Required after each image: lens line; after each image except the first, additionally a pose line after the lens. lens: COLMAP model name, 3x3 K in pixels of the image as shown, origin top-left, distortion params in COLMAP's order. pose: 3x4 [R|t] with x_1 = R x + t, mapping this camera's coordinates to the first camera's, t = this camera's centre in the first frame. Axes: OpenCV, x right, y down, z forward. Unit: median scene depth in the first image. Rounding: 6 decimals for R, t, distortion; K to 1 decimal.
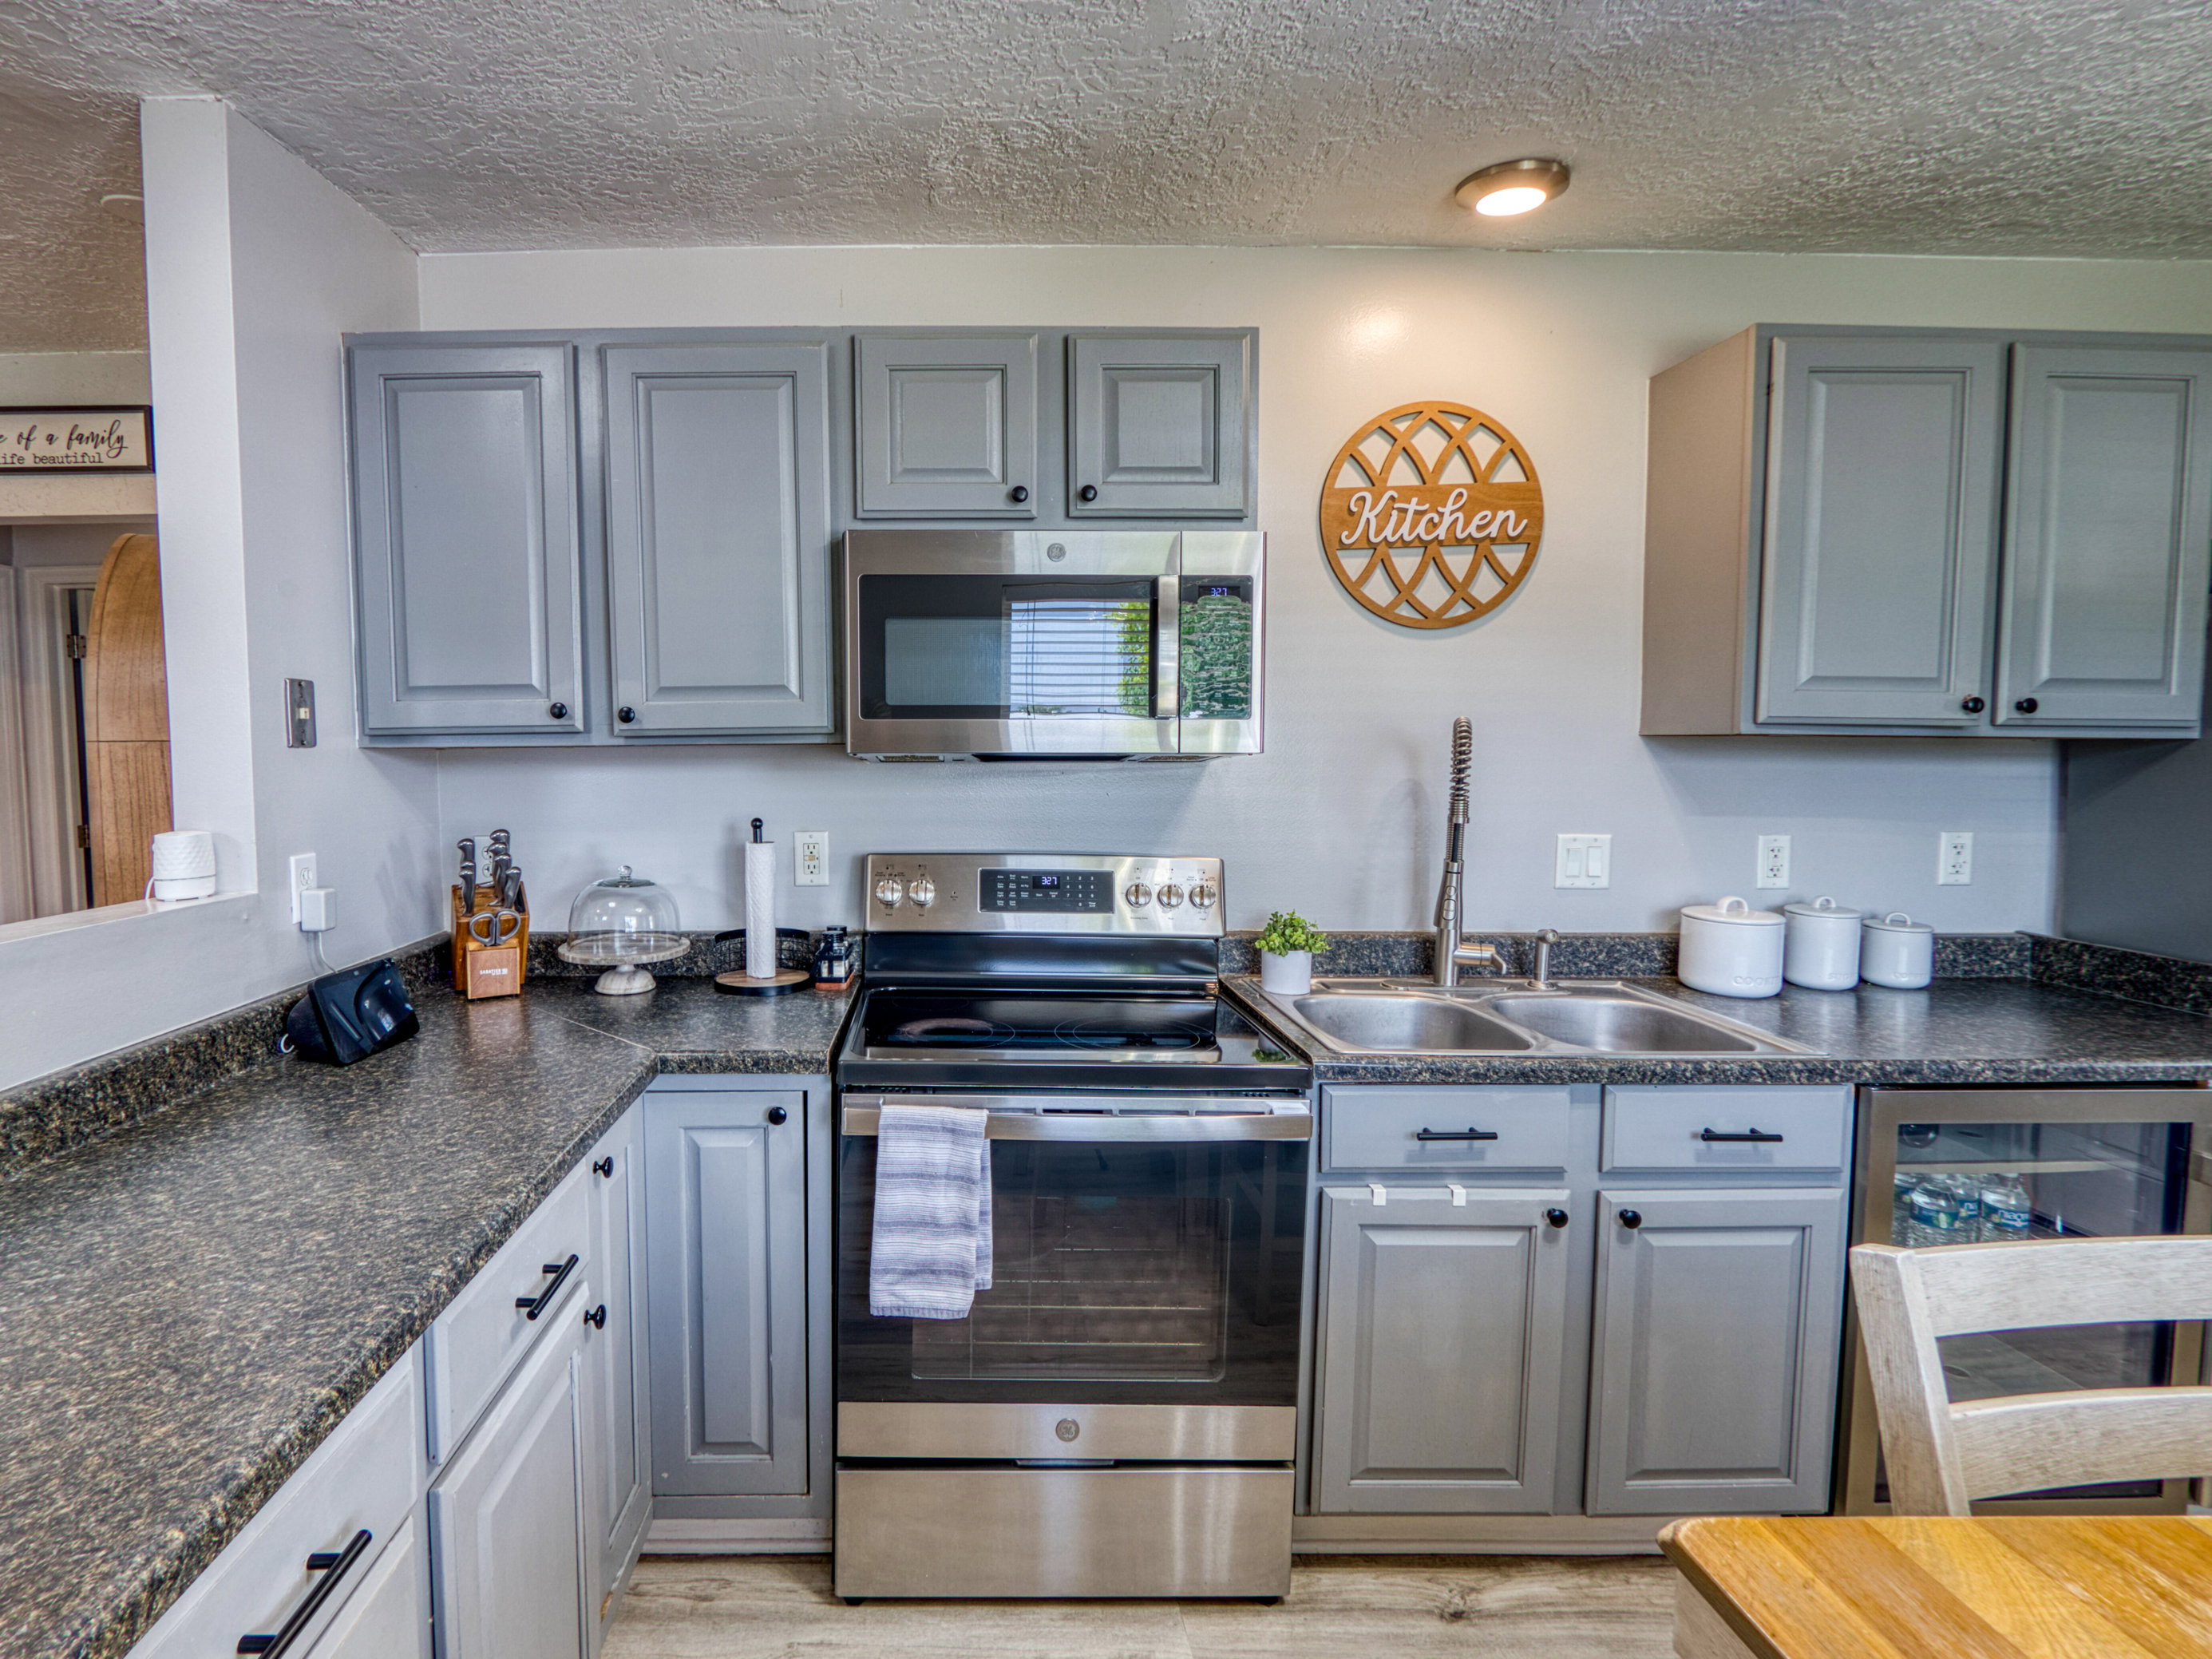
lens RADIAL K [[1077.4, 0, 978.1], [0, 1077.4, 799.5], [0, 0, 1]] dist [-0.008828, 0.000946]
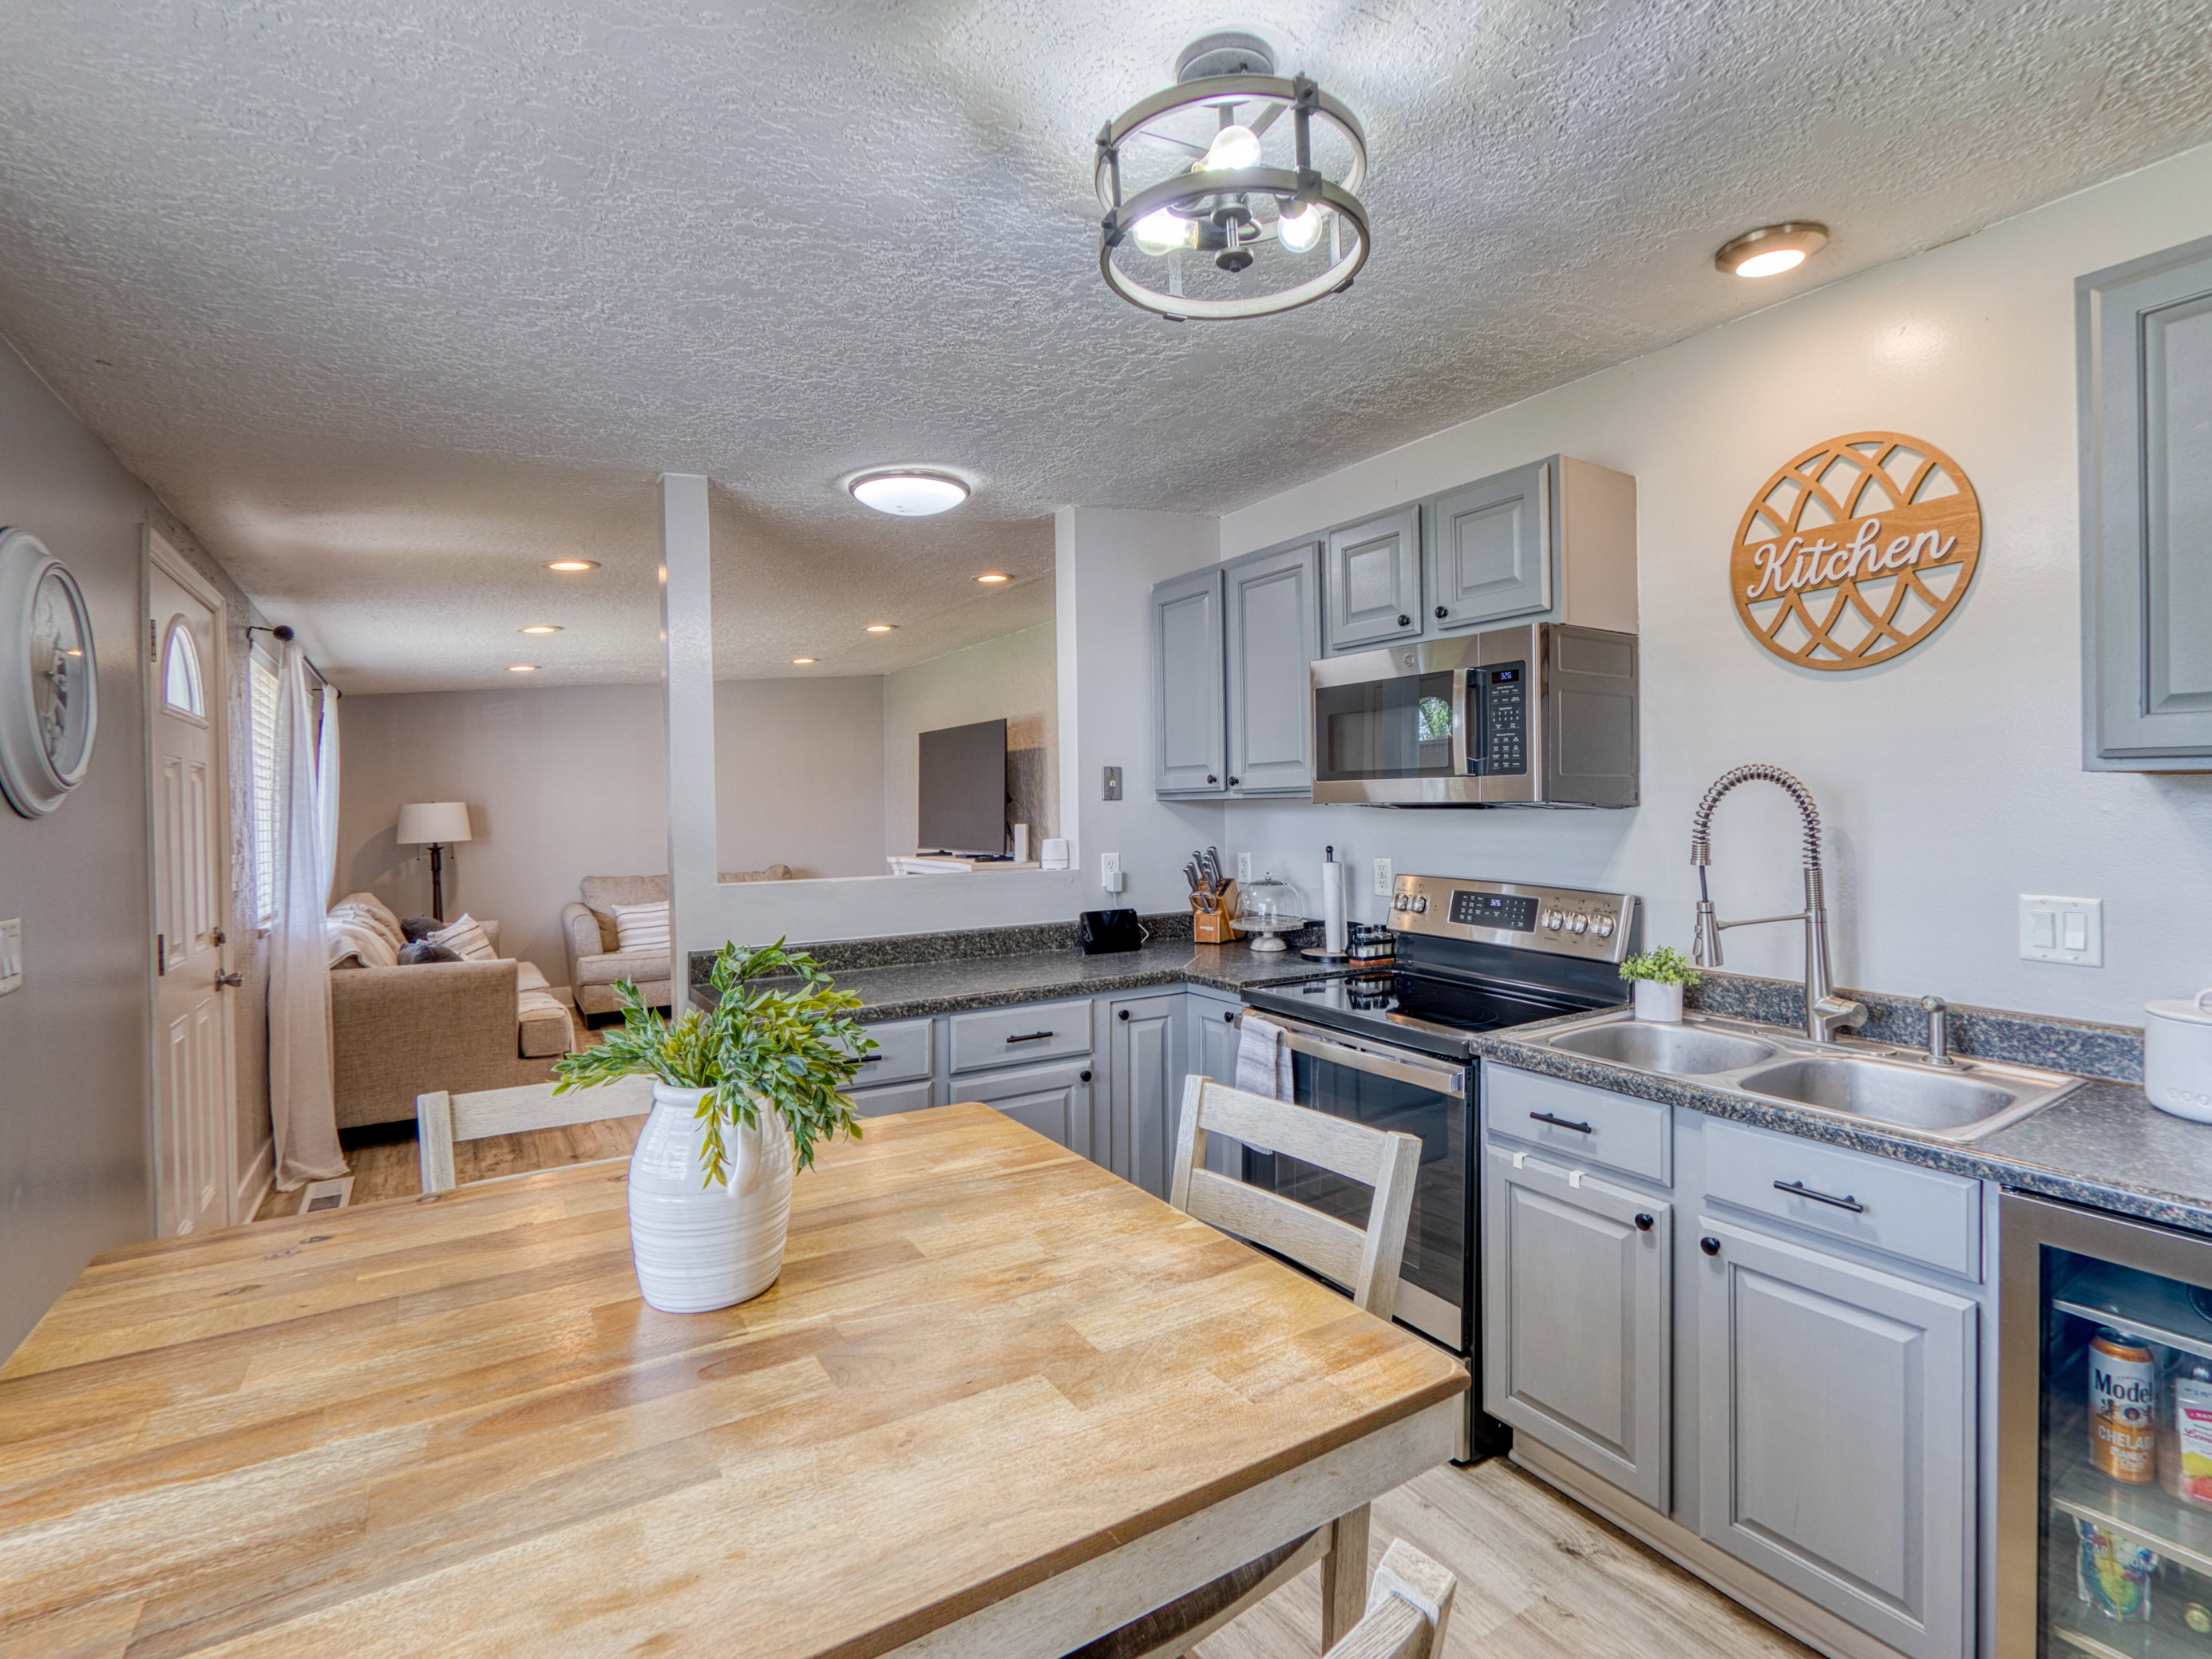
lens RADIAL K [[1077.4, 0, 1179.2], [0, 1077.4, 803.7], [0, 0, 1]] dist [-0.008828, 0.000946]
pose [[0.555812, -0.005699, -0.831289, 1.021051], [-0.035204, 0.998918, -0.030386, 0.011804], [0.830562, 0.046153, 0.555010, -0.019098]]
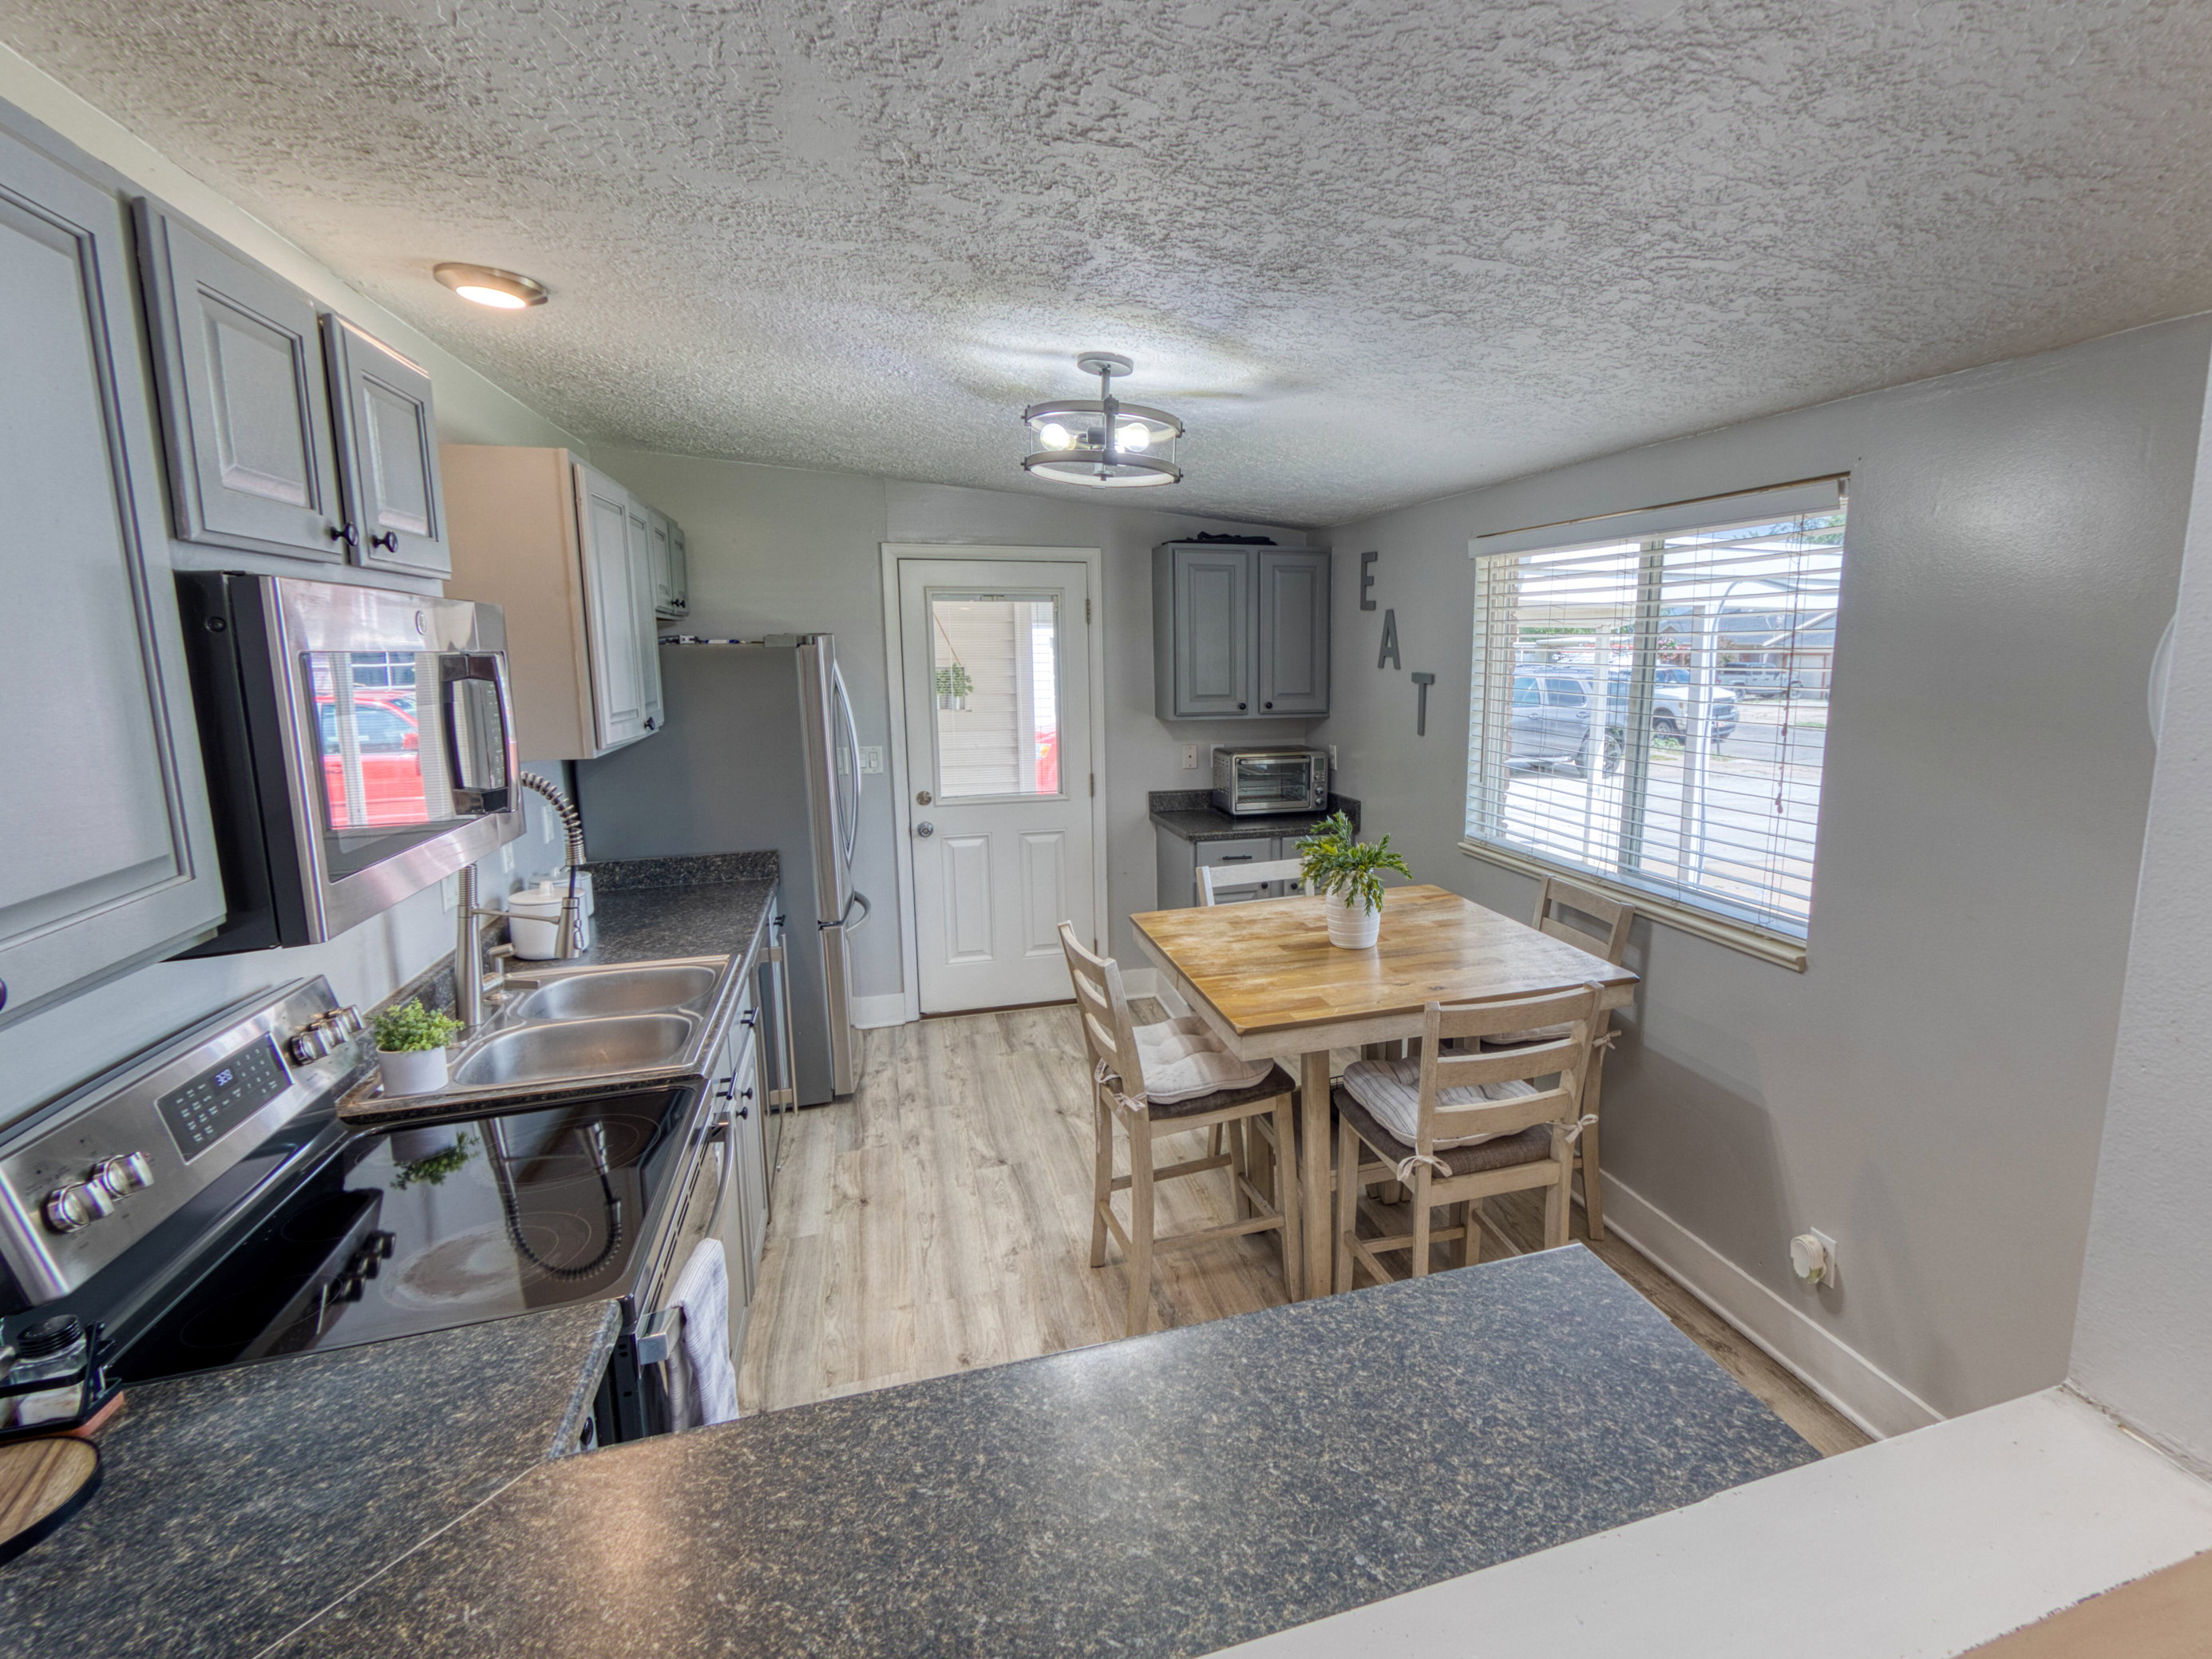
lens RADIAL K [[1077.4, 0, 1216.7], [0, 1077.4, 783.8], [0, 0, 1]] dist [-0.008828, 0.000946]
pose [[-0.289945, -0.131734, 0.947934, -0.832246], [0.058308, 0.986210, 0.154888, -0.199763], [-0.955265, 0.100181, -0.278265, 0.651855]]
